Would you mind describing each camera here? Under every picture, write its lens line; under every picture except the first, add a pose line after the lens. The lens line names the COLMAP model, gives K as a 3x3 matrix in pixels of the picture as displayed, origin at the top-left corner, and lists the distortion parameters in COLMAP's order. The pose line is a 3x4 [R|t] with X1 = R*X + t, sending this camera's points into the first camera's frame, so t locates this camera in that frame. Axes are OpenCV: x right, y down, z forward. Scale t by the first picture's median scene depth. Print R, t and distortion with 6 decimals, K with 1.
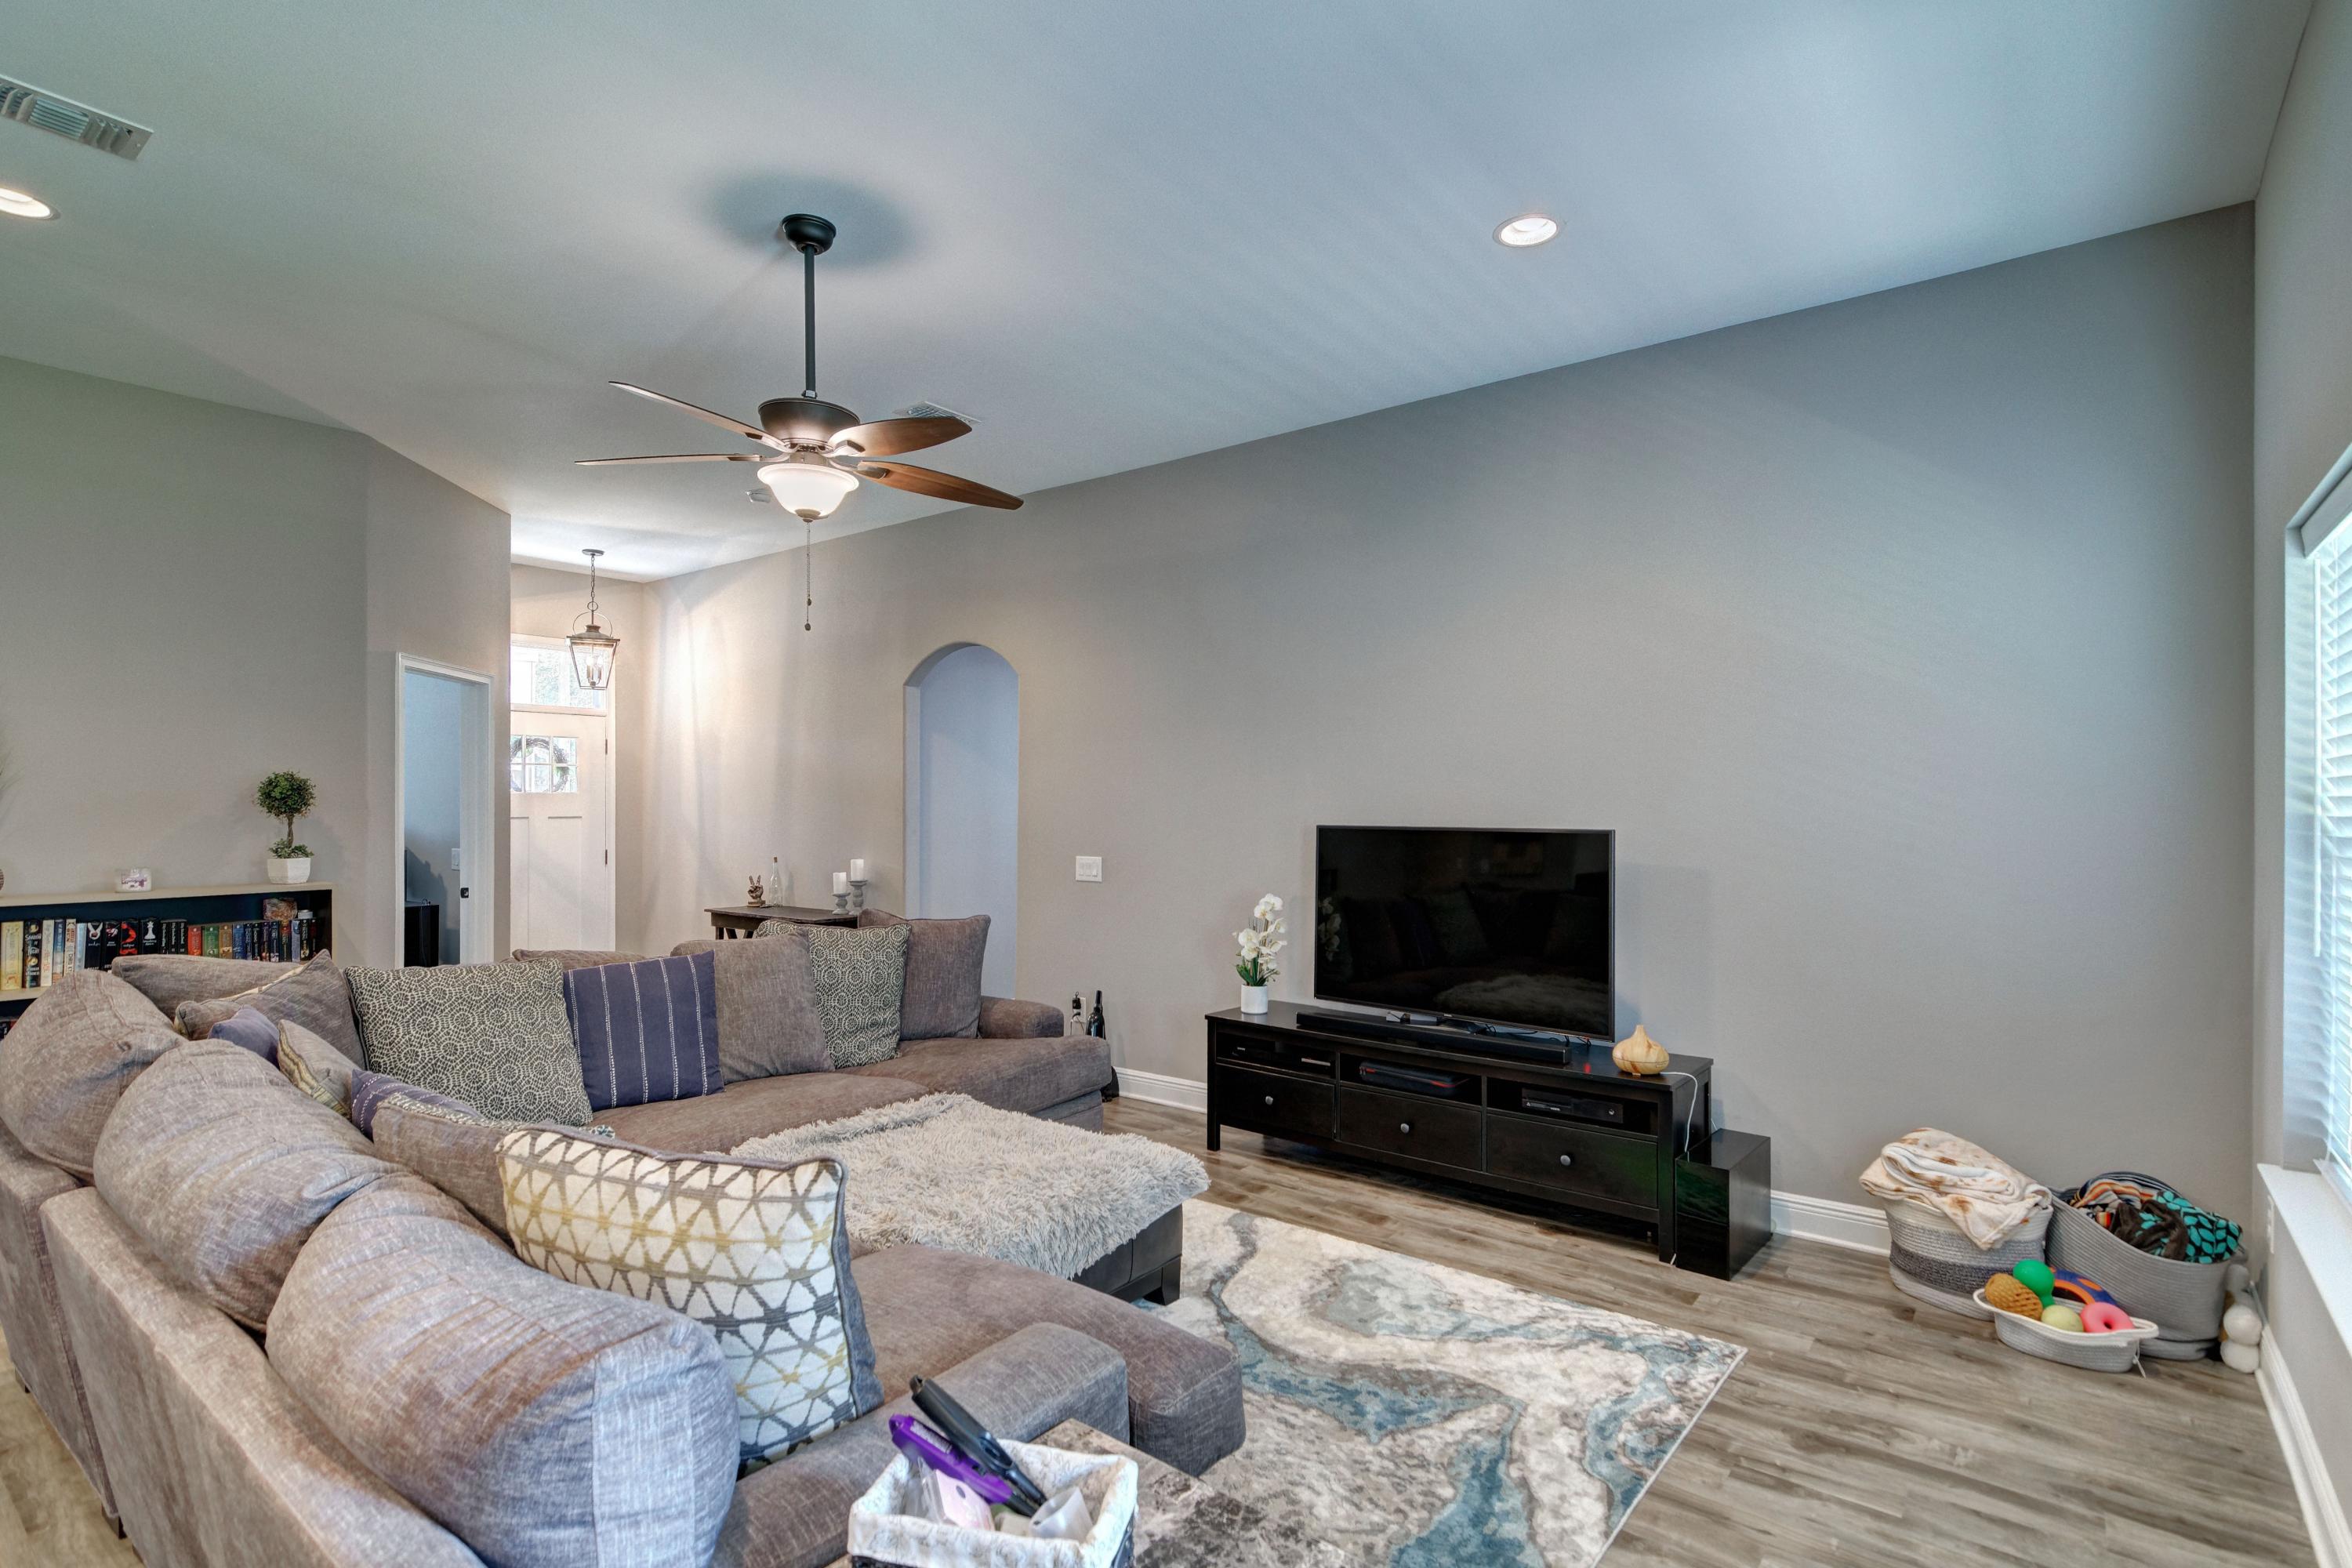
lens RADIAL K [[1143.4, 0, 1175.8], [0, 1143.4, 795.4], [0, 0, 1]] dist [0.005157, -0.000488]
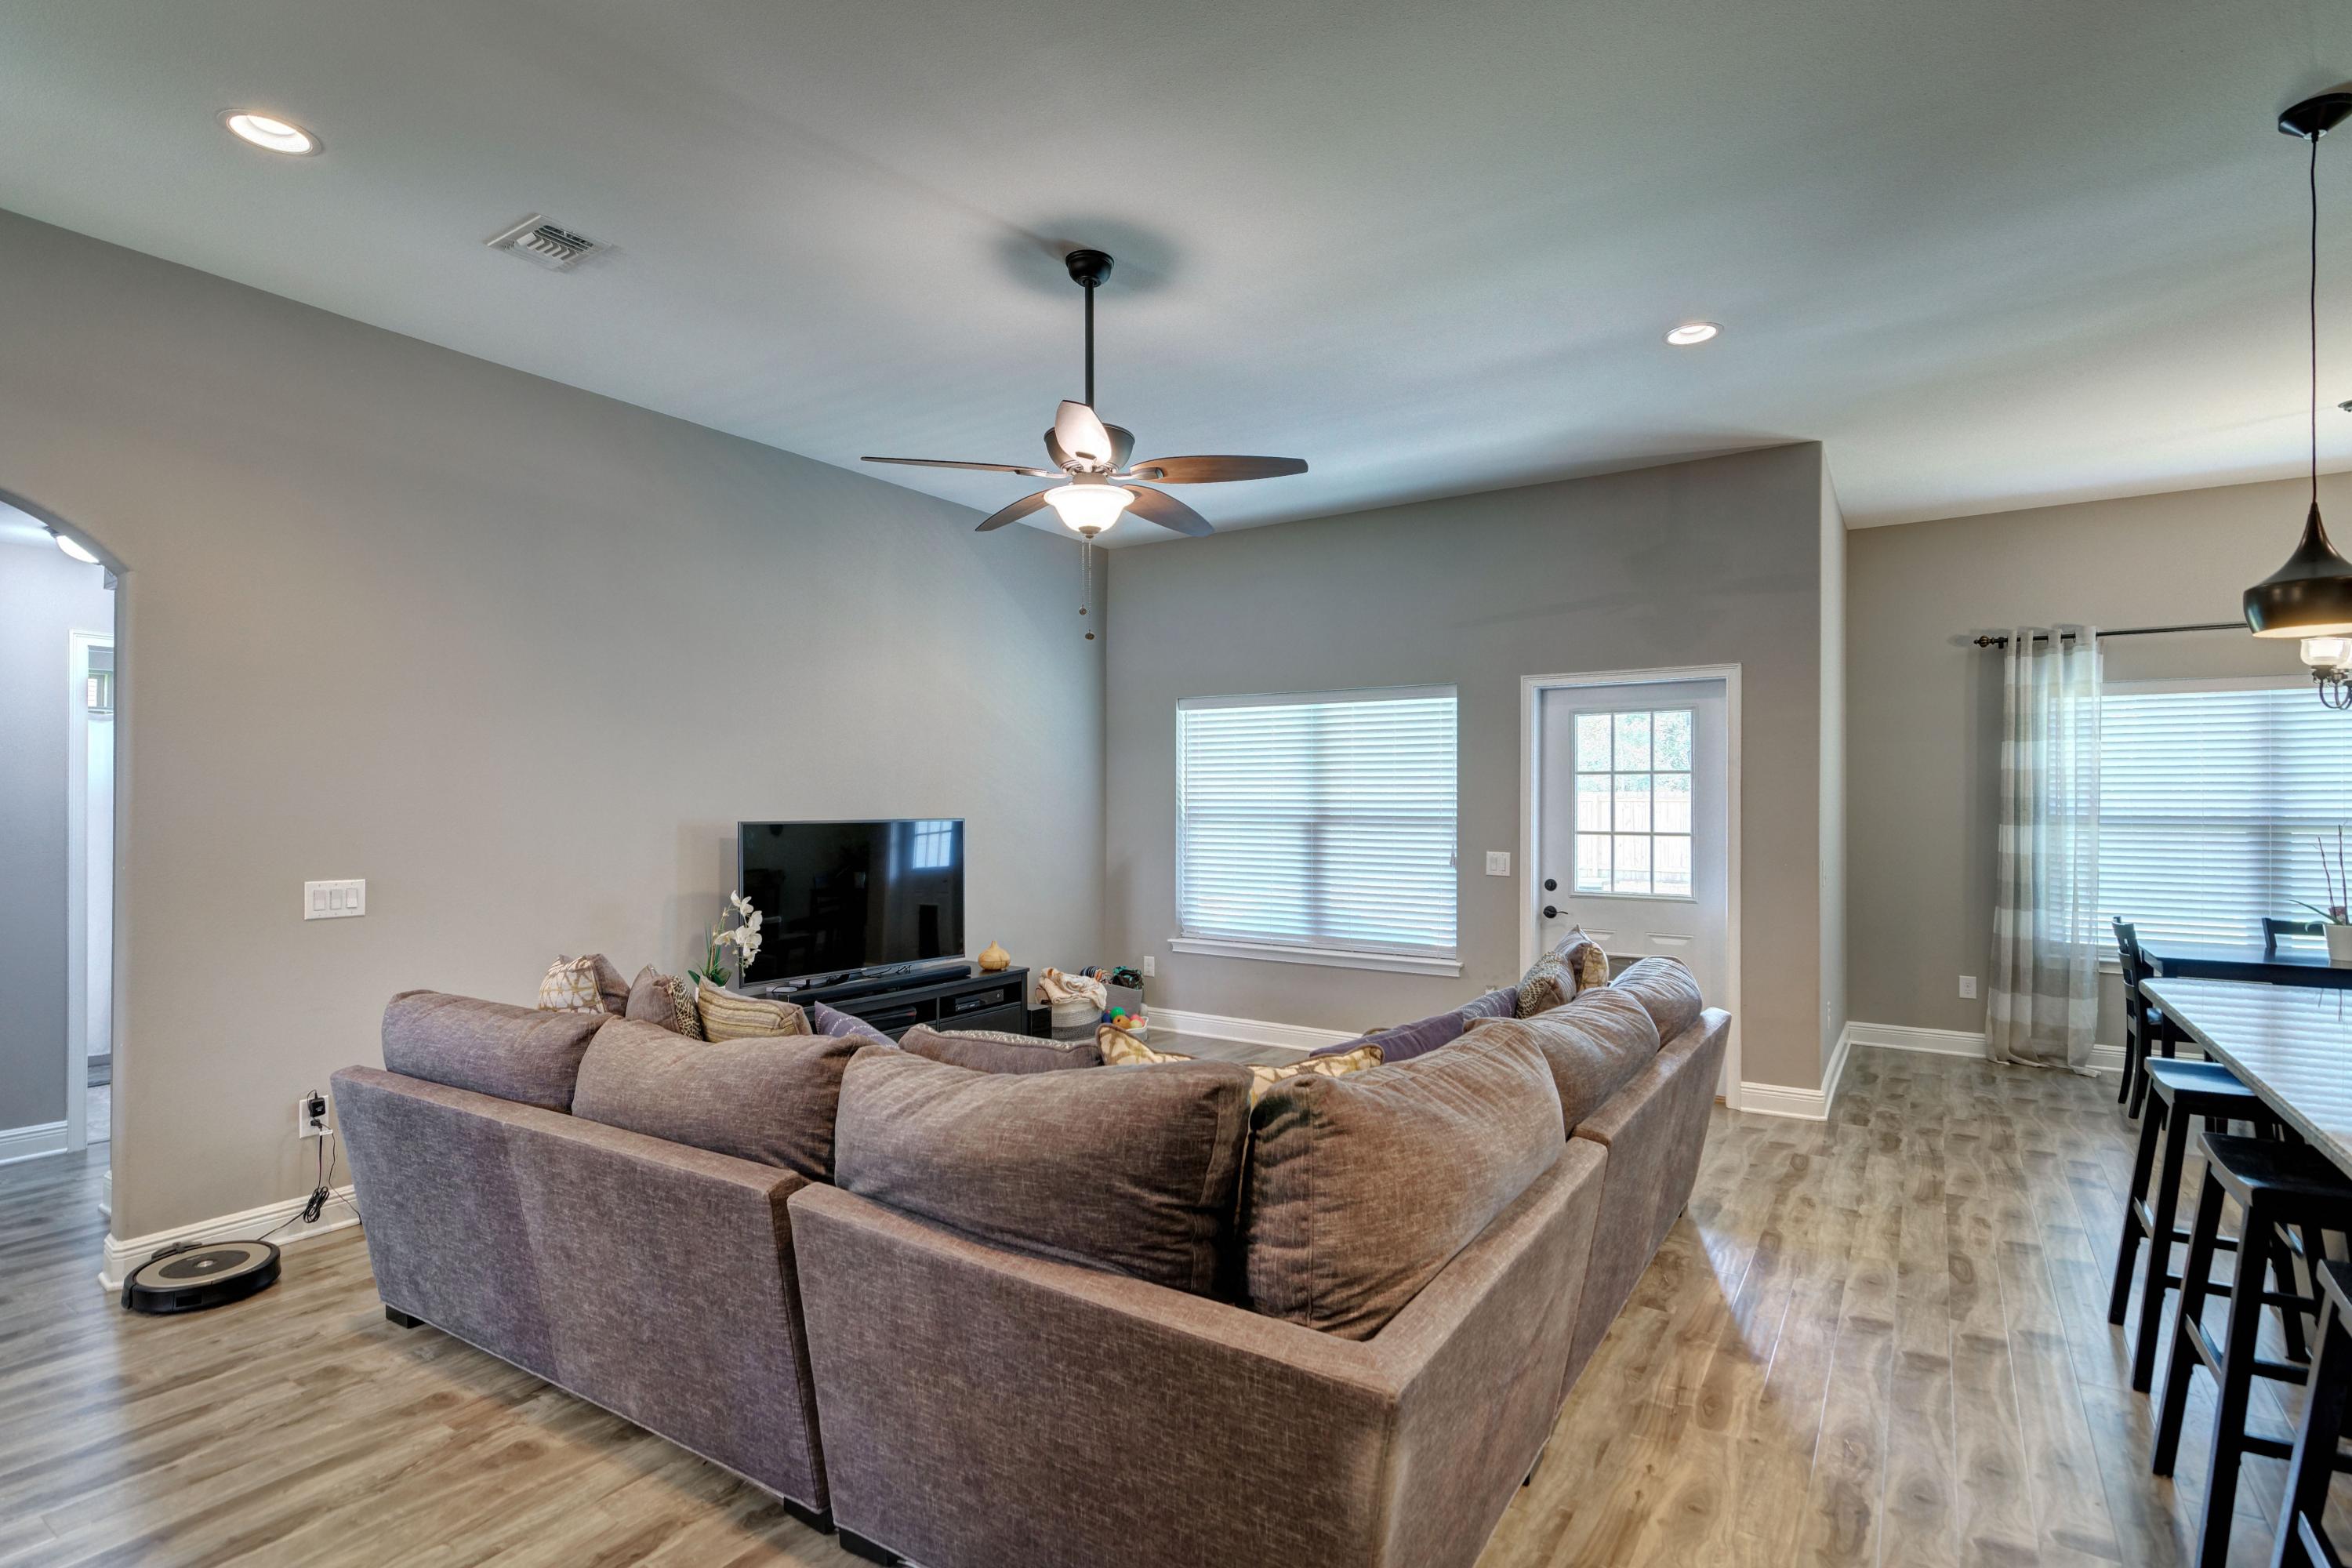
lens RADIAL K [[1143.4, 0, 1175.8], [0, 1143.4, 795.4], [0, 0, 1]] dist [0.005157, -0.000488]
pose [[-0.076140, 0.003561, 0.997091, -1.079200], [-0.008856, 0.999952, -0.004247, 0.003004], [-0.997058, -0.009153, -0.076105, 0.776535]]
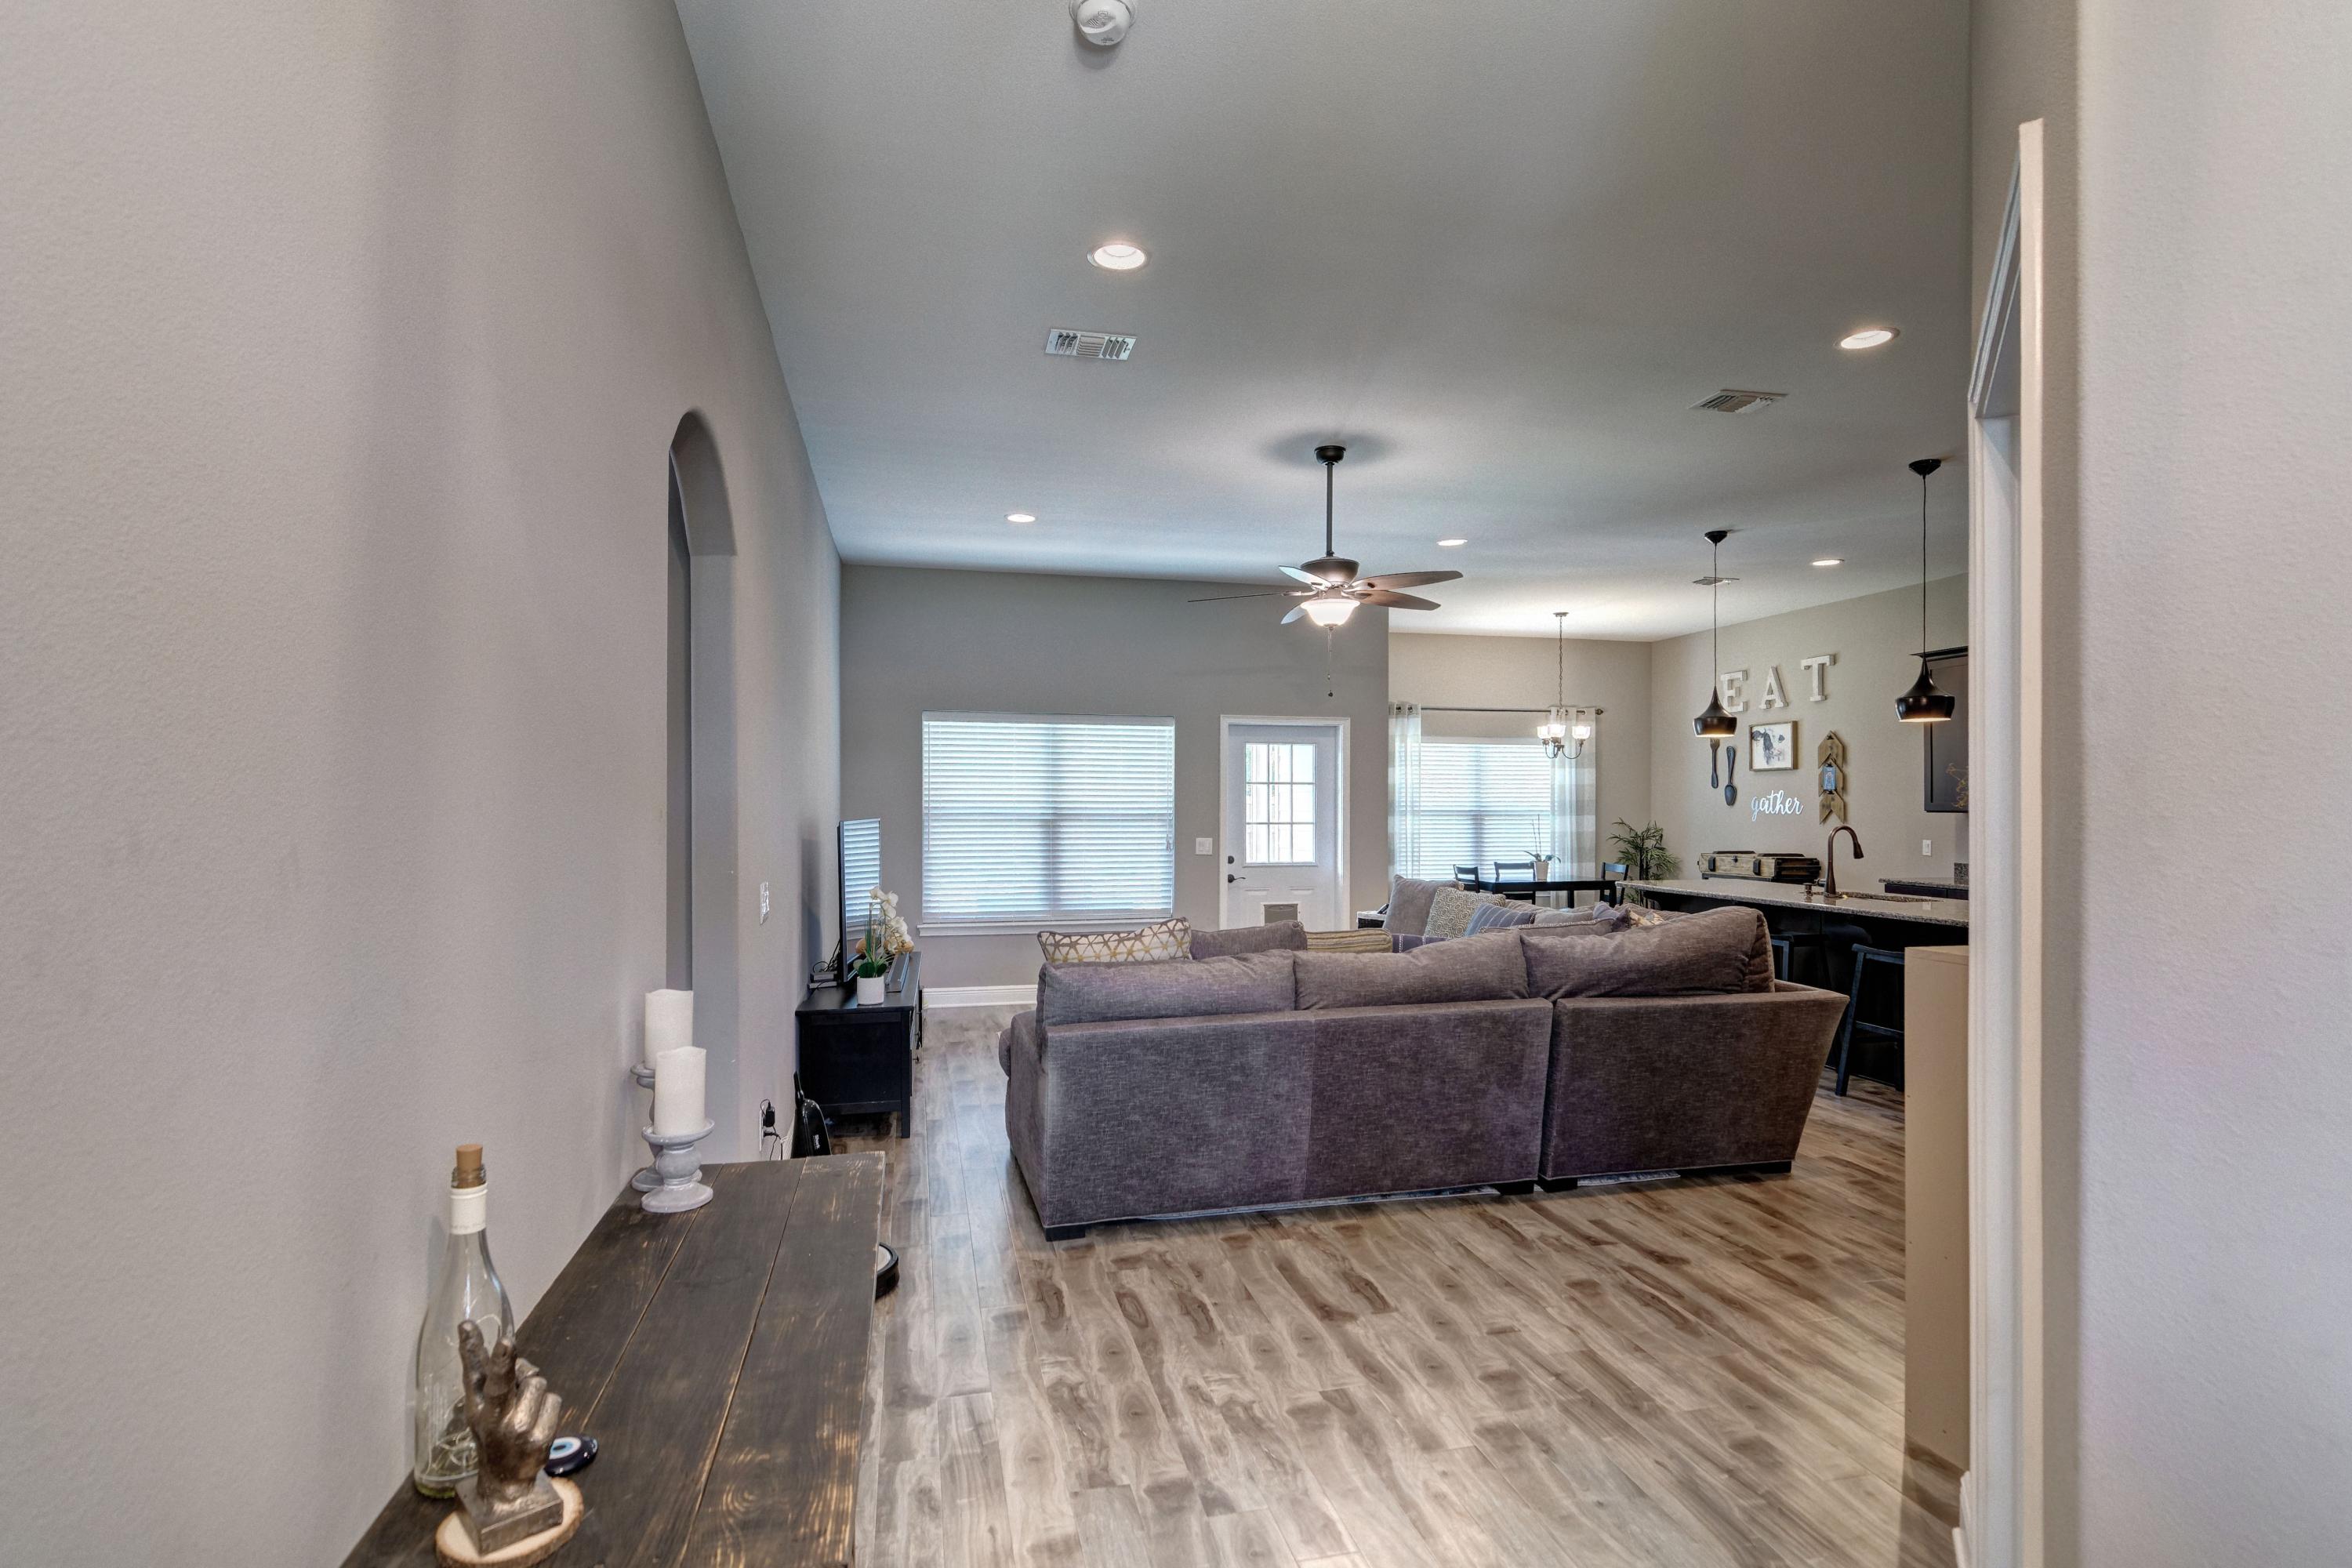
lens RADIAL K [[1143.4, 0, 1175.8], [0, 1143.4, 795.4], [0, 0, 1]] dist [0.005157, -0.000488]
pose [[-0.776315, 0.003381, 0.630336, -0.919648], [-0.006091, 0.999899, -0.012864, 0.015161], [-0.630316, -0.013826, -0.776216, 1.871389]]
